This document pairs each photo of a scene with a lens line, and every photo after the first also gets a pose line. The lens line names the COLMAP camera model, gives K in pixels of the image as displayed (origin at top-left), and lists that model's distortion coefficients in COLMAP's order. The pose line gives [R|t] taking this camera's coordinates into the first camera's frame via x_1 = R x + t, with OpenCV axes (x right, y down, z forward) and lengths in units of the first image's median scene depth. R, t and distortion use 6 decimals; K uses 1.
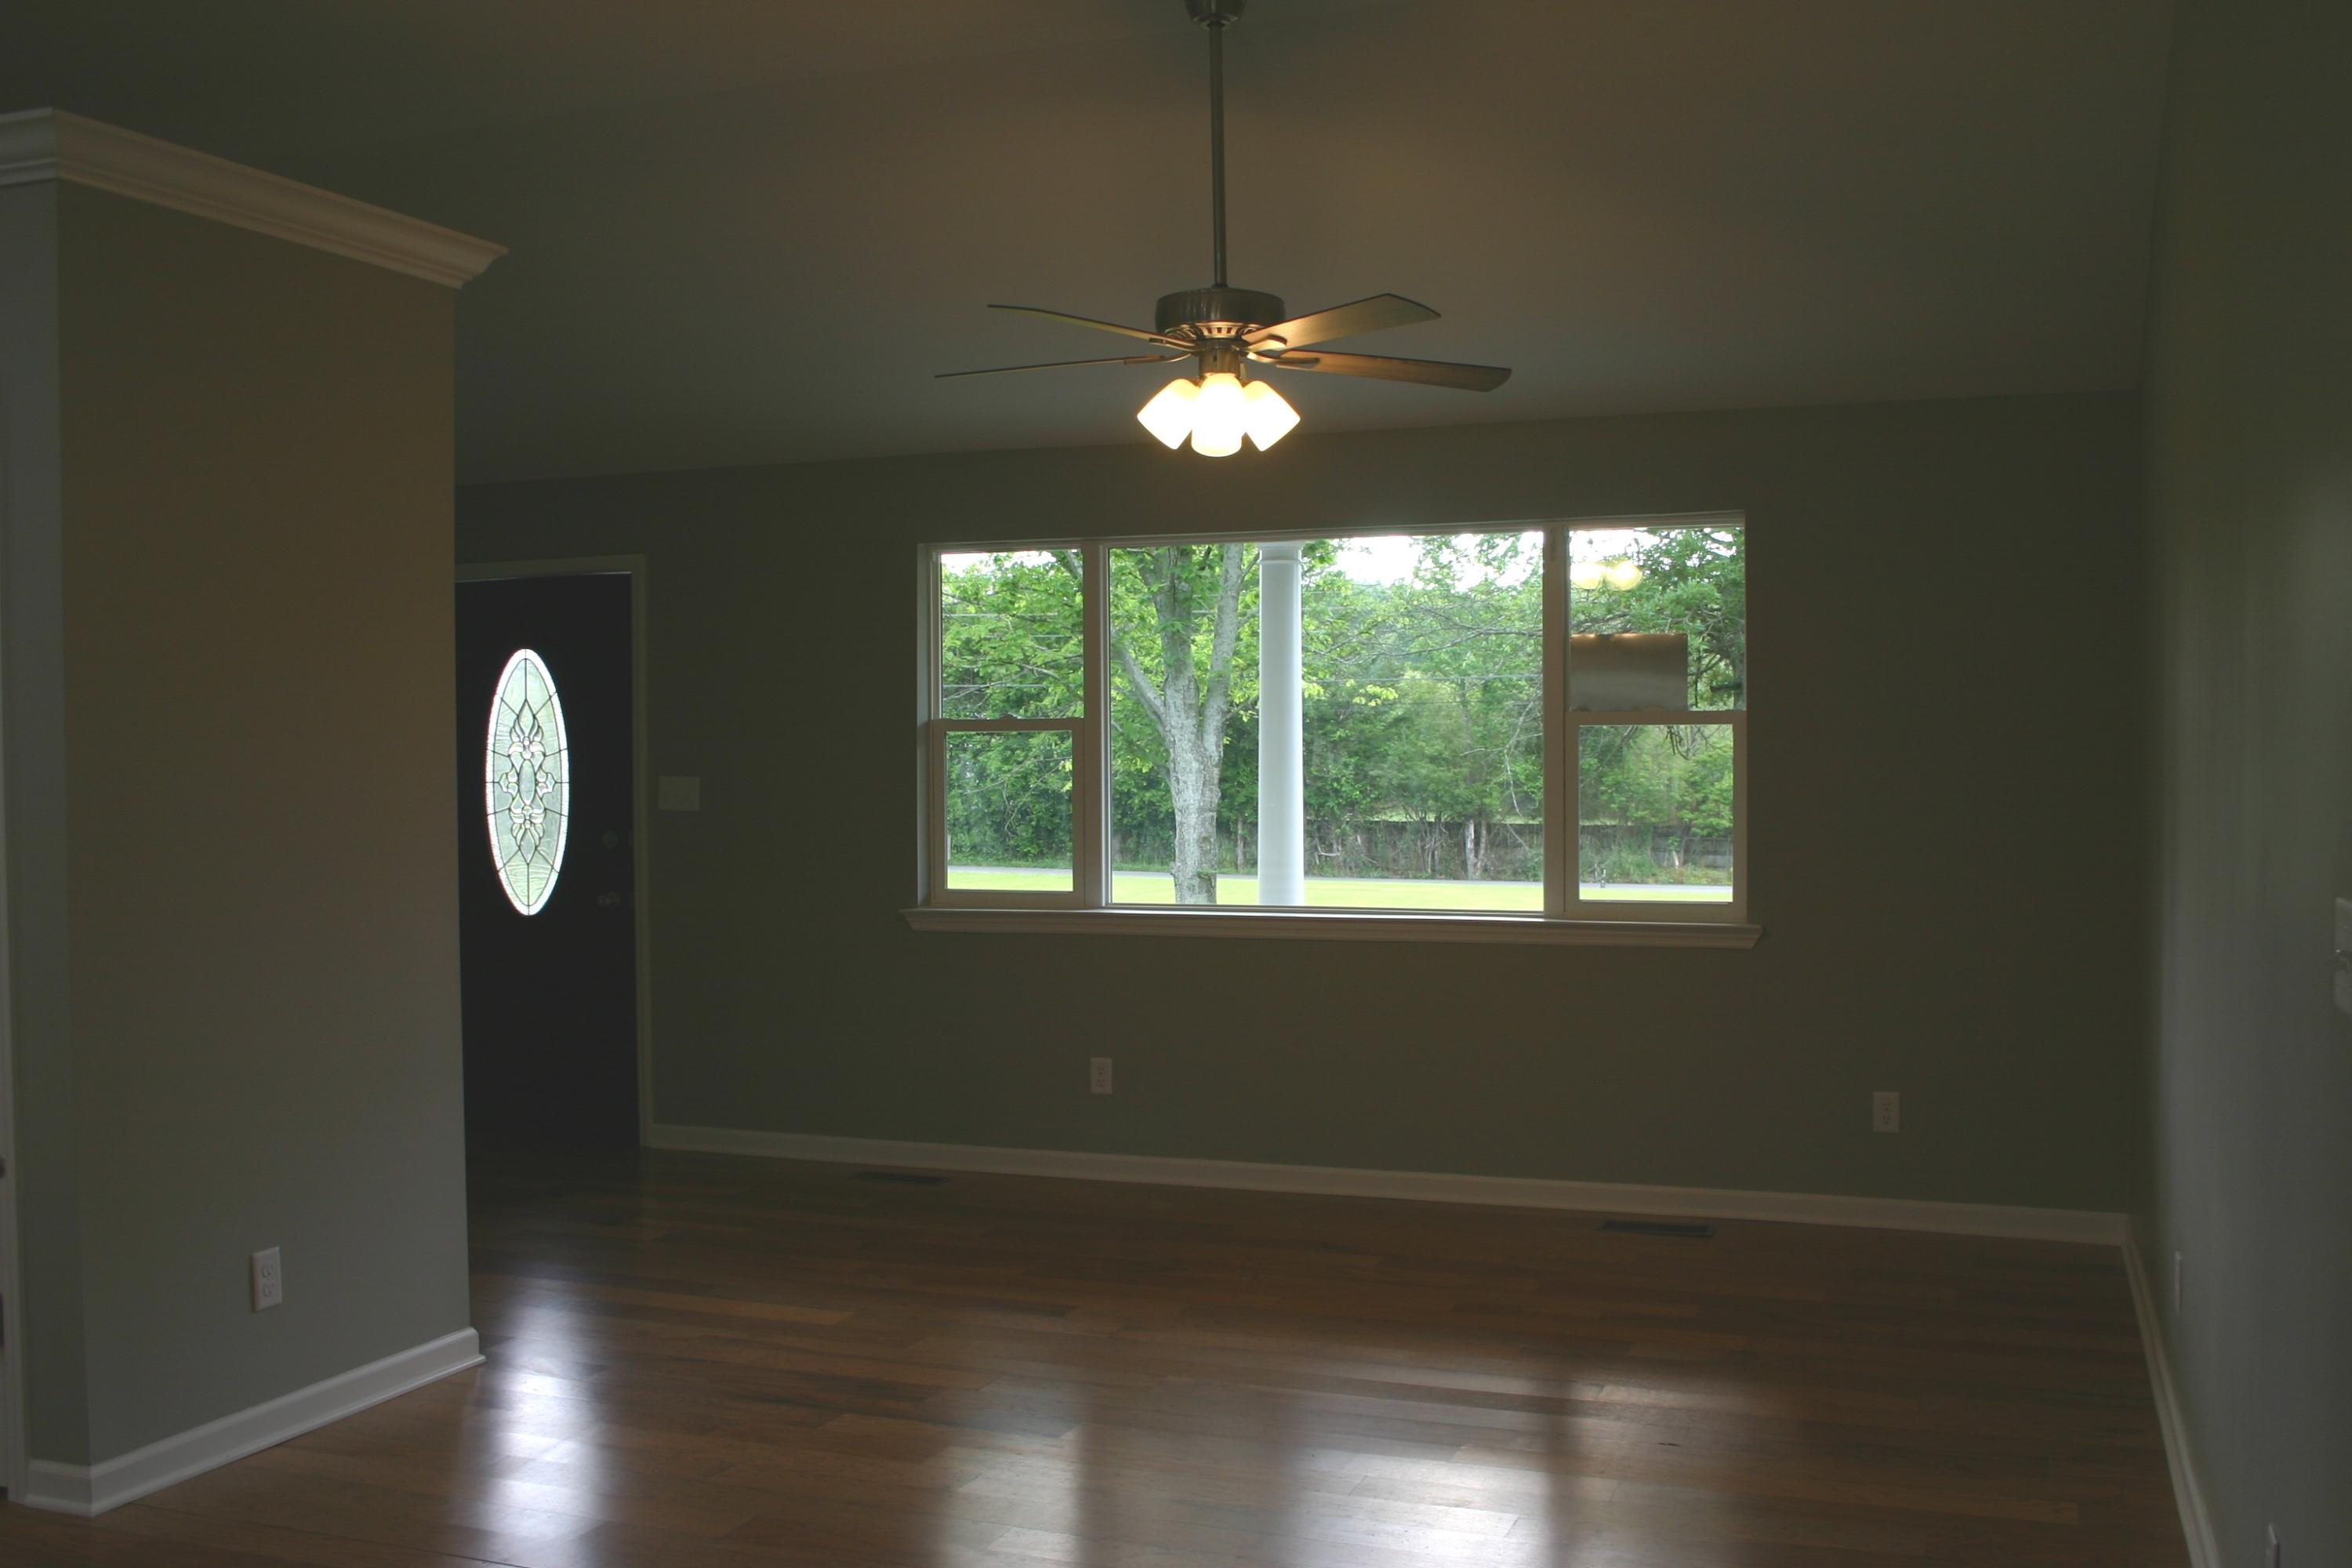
lens RADIAL K [[2231.5, 0, 1176.0], [0, 2231.5, 784.0], [0, 0, 1]] dist [-0.057469, 0.008961]
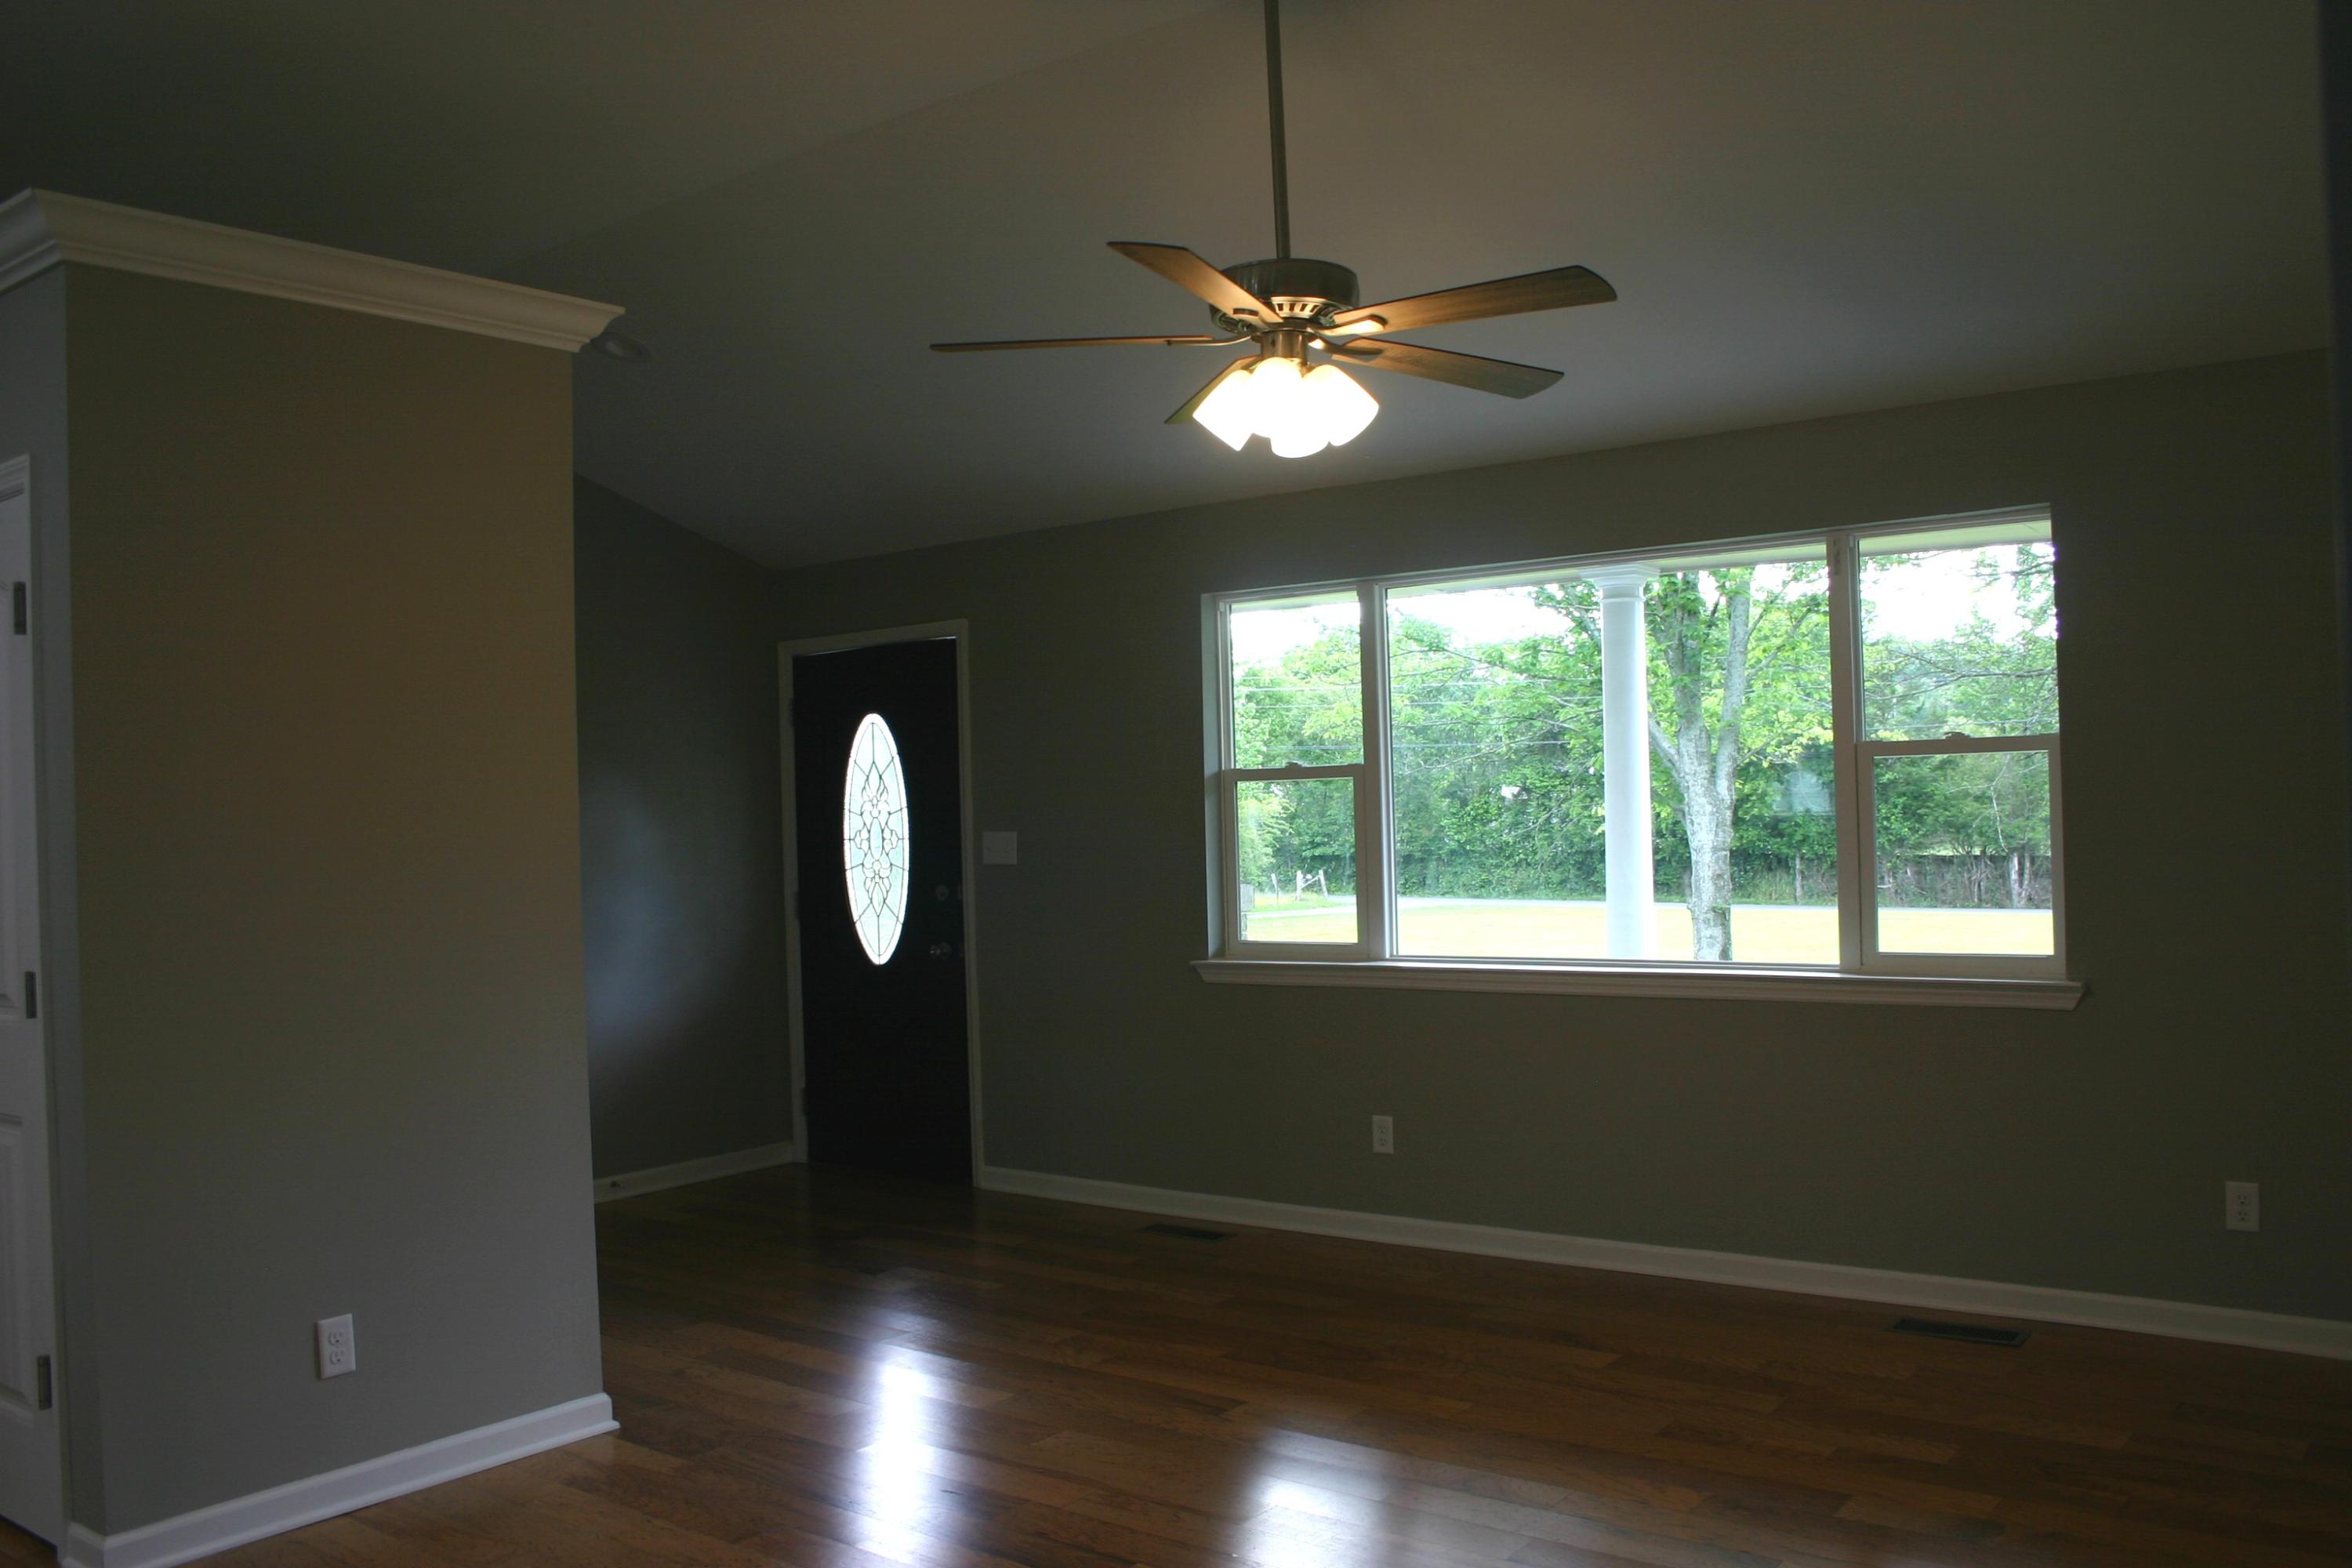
lens RADIAL K [[1931.7, 0, 1169.4], [0, 1931.7, 806.3], [0, 0, 1]] dist [-0.137292, 0.130264]
pose [[0.958154, -0.021015, -0.285481, 0.105839], [0.017485, 0.999736, -0.014907, -0.000182], [0.285719, 0.009291, 0.958268, 0.158191]]
